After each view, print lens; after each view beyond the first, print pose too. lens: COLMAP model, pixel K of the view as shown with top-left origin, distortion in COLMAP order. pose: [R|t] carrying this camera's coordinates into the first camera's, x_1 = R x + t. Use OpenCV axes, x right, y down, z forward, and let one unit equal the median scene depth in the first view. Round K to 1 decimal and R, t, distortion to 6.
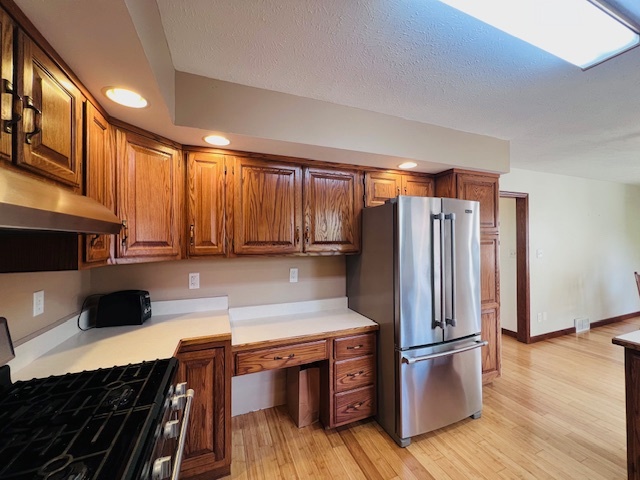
lens RADIAL K [[257.0, 0, 321.2], [0, 257.0, 239.6], [0, 0, 1]] dist [0.004047, 0.000608]
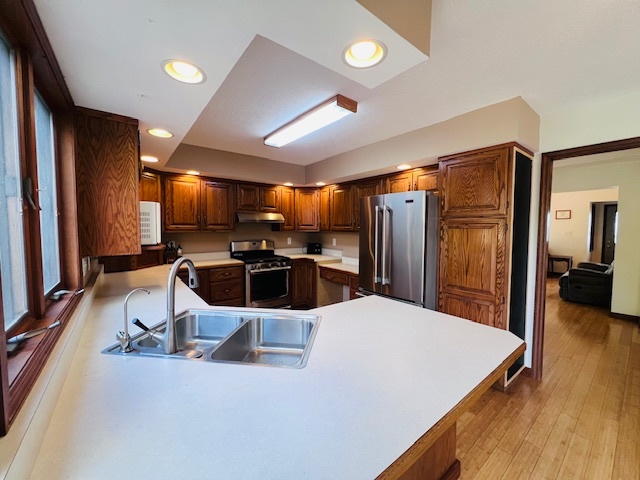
lens RADIAL K [[257.0, 0, 320.3], [0, 257.0, 238.3], [0, 0, 1]] dist [0.004047, 0.000608]
pose [[0.277033, 0.053459, -0.959372, 2.247400], [0.006223, 0.998330, 0.057427, -0.005579], [0.960840, -0.021880, 0.276237, 0.339821]]
